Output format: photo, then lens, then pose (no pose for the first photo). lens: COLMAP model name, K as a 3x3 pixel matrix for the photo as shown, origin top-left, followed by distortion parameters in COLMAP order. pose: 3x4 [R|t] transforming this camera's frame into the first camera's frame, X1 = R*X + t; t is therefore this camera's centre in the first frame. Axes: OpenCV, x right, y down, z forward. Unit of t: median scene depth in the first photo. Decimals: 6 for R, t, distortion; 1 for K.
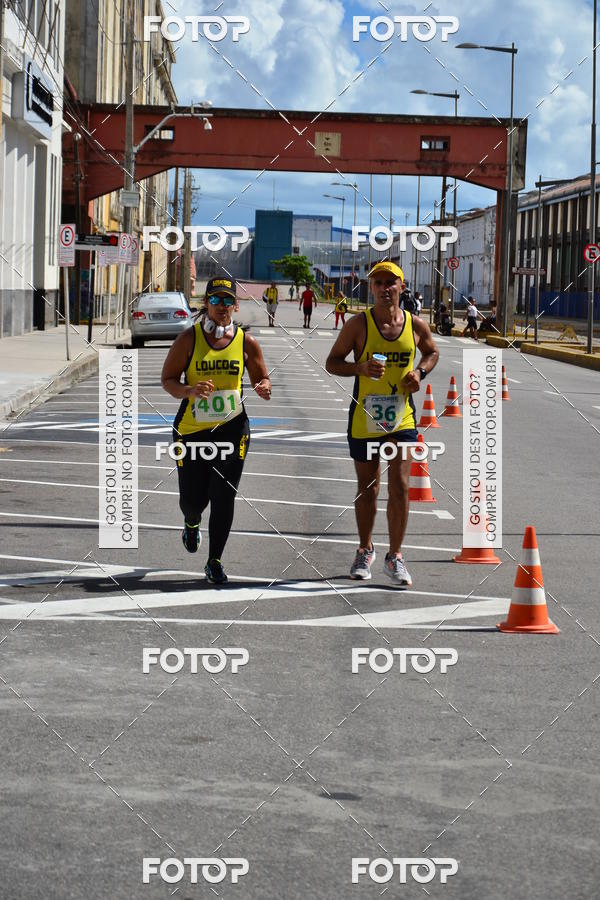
lens RADIAL K [[2997.8, 0, 330.1], [0, 2997.8, 488.6], [0, 0, 1]] dist [0.078849, 1.467221]
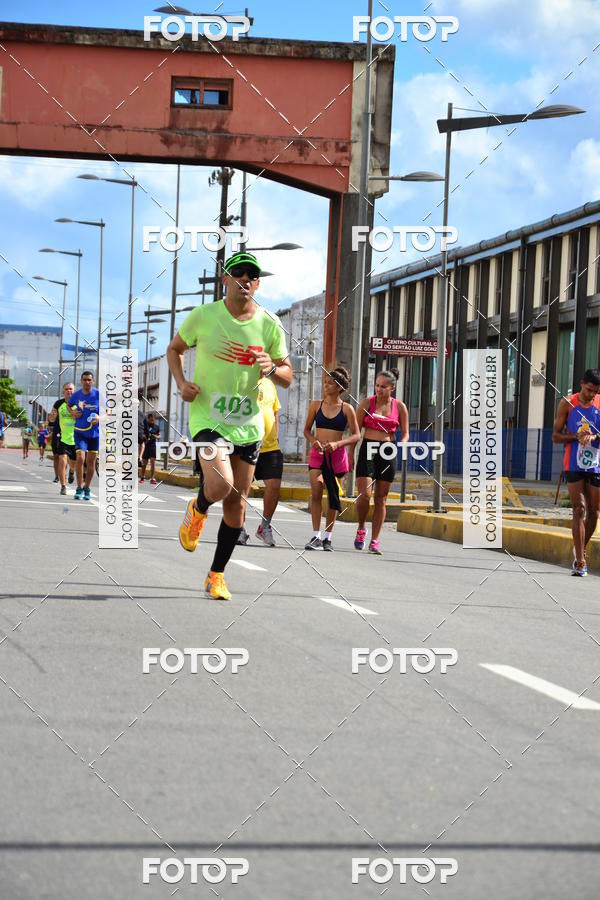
lens RADIAL K [[2934.0, 0, 322.5], [0, 2934.0, 564.1], [0, 0, 1]] dist [0.121042, 0.148312]
pose [[0.997530, 0.012834, 0.069055, 0.024299], [-0.010559, 0.999393, -0.033208, -0.026561], [-0.069439, 0.032397, 0.997060, 0.572338]]
